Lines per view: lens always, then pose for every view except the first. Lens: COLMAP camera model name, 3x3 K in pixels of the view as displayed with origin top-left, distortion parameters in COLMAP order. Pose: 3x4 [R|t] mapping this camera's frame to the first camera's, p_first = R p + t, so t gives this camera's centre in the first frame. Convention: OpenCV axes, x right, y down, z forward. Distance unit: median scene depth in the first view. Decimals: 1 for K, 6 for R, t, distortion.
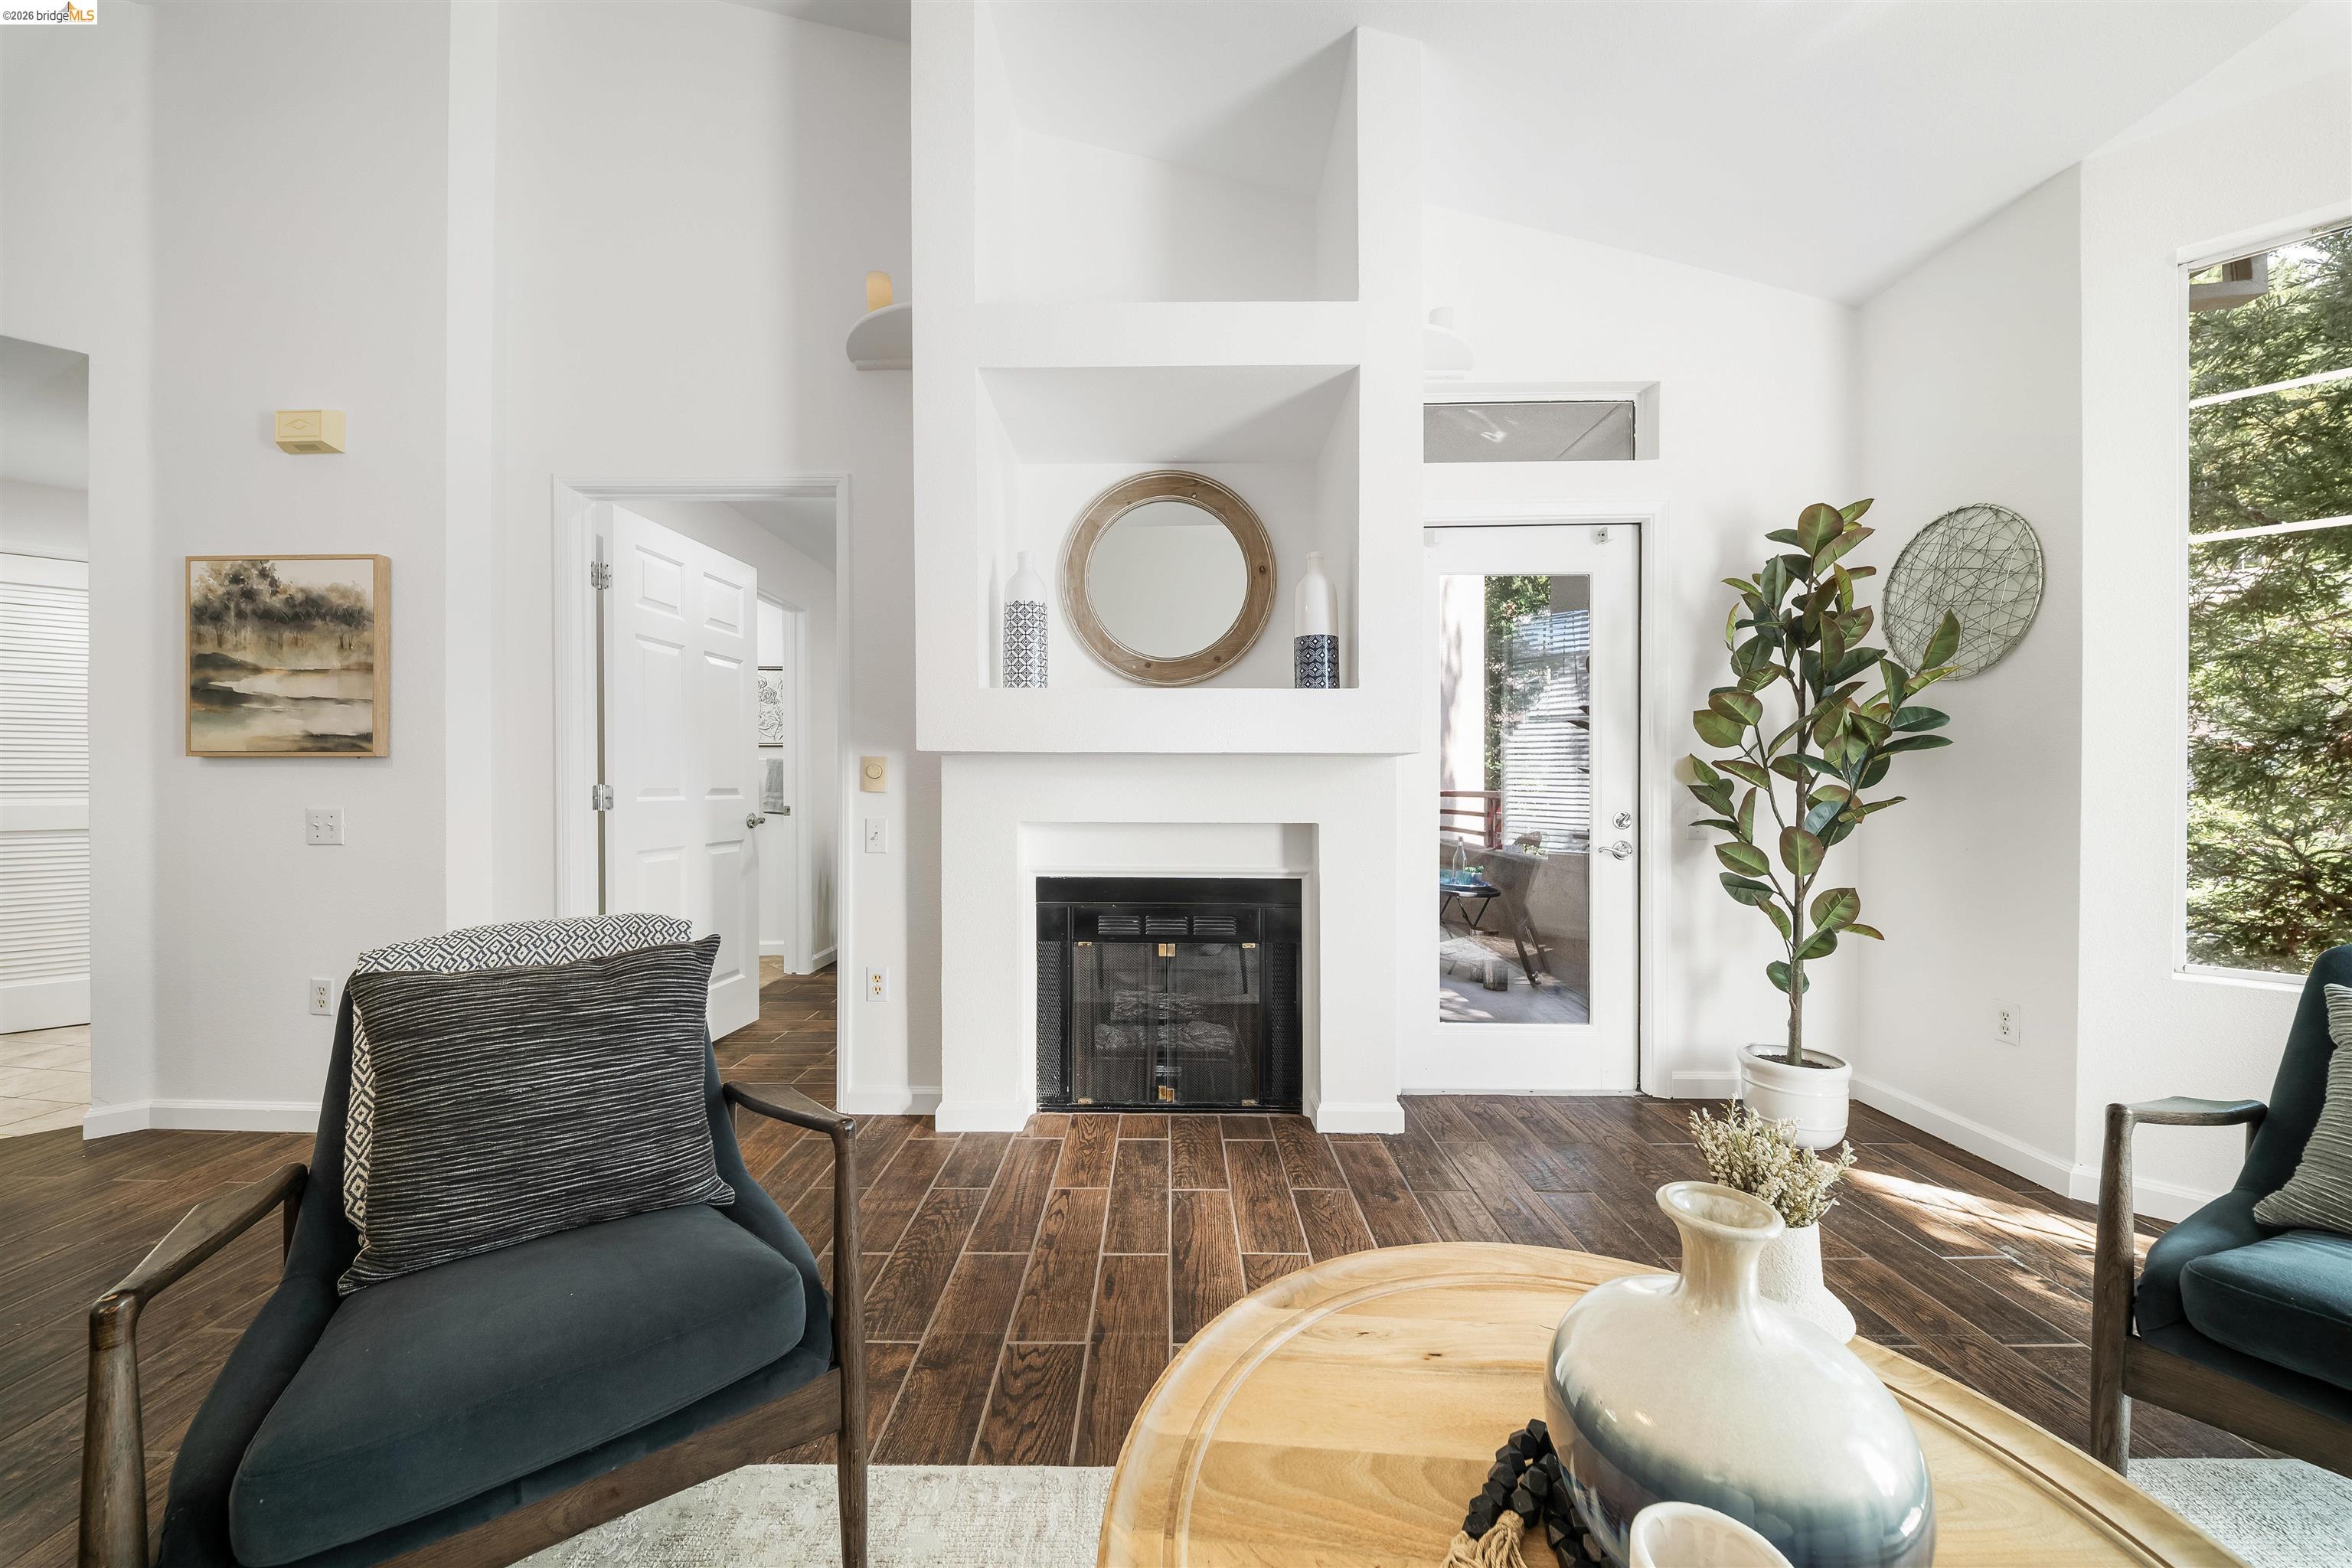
lens RADIAL K [[831.5, 0, 1156.5], [0, 831.5, 784.6], [0, 0, 1]] dist [0.005729, -0.006322]
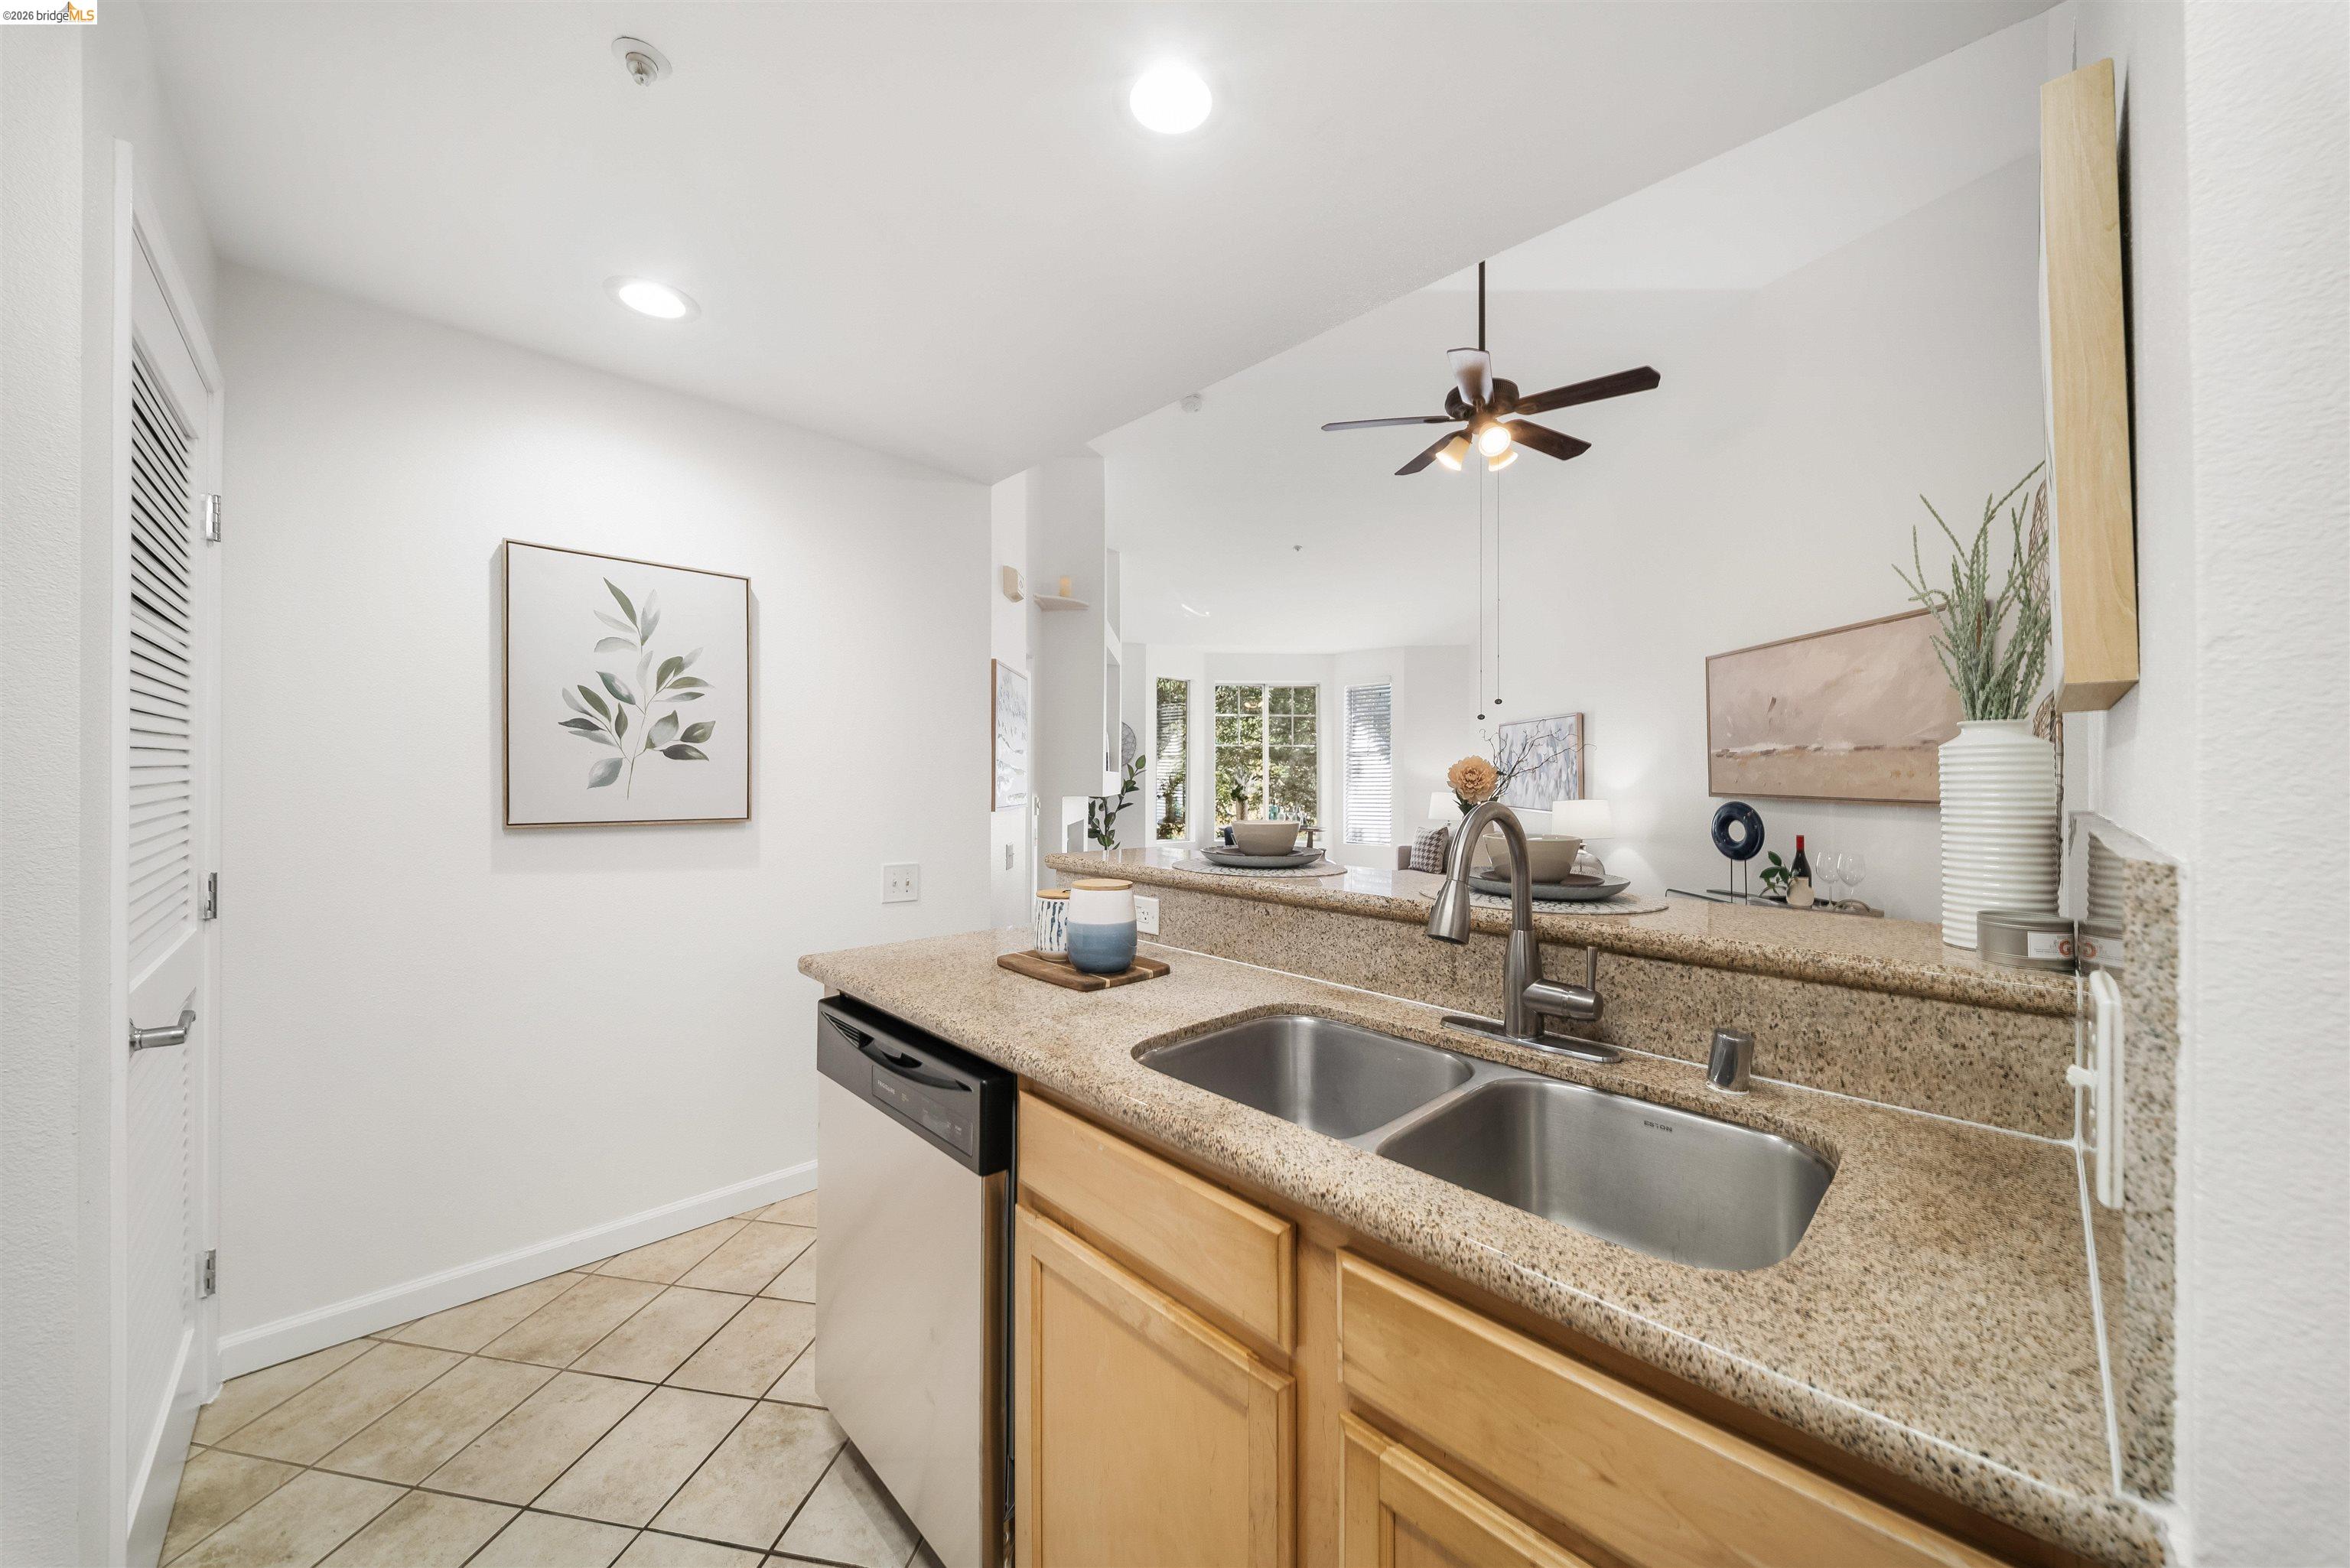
lens RADIAL K [[830.8, 0, 1167.2], [0, 830.8, 775.7], [0, 0, 1]] dist [0.005729, -0.006322]
pose [[0.012404, 0.000750, 0.999923, -2.476198], [-0.006704, 0.999977, -0.000667, -0.092875], [-0.999901, -0.006695, 0.012409, 0.716678]]
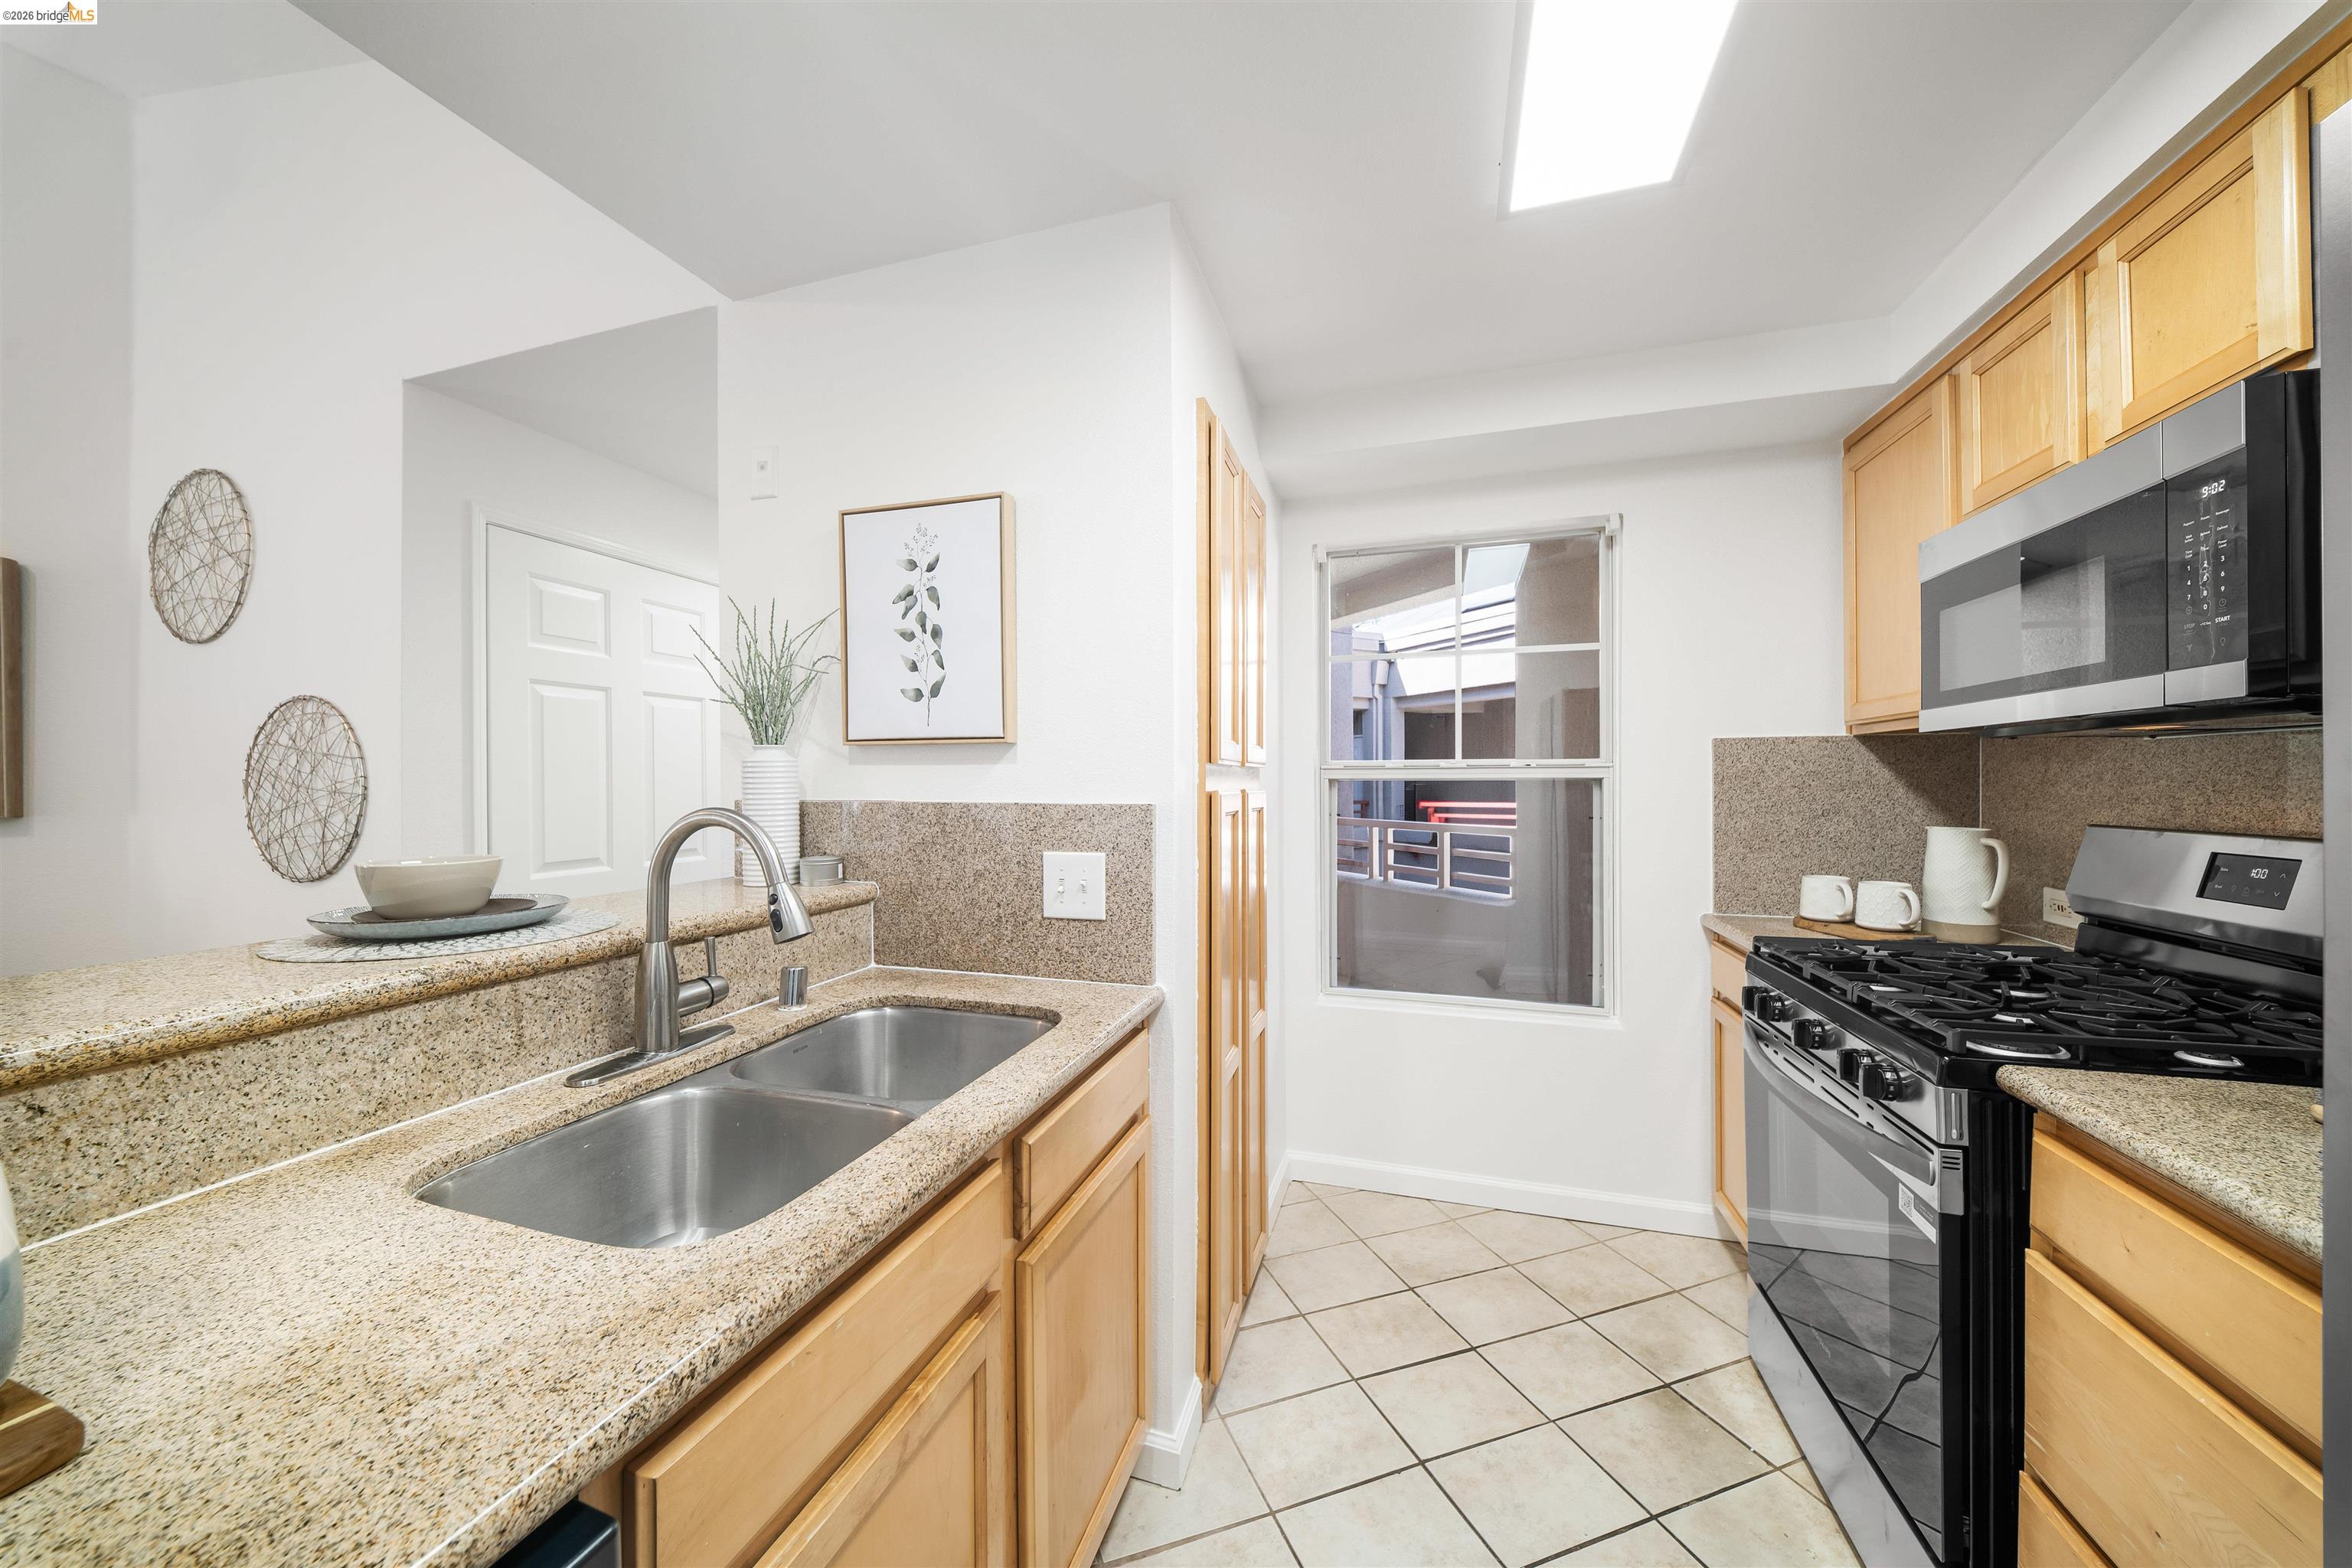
lens RADIAL K [[831.5, 0, 1172.1], [0, 831.5, 783.5], [0, 0, 1]] dist [0.005729, -0.006322]
pose [[-0.885821, 0.004593, -0.464005, -2.034358], [0.001645, 0.999976, 0.006758, -0.096271], [0.464025, 0.005223, -0.885807, 1.059185]]
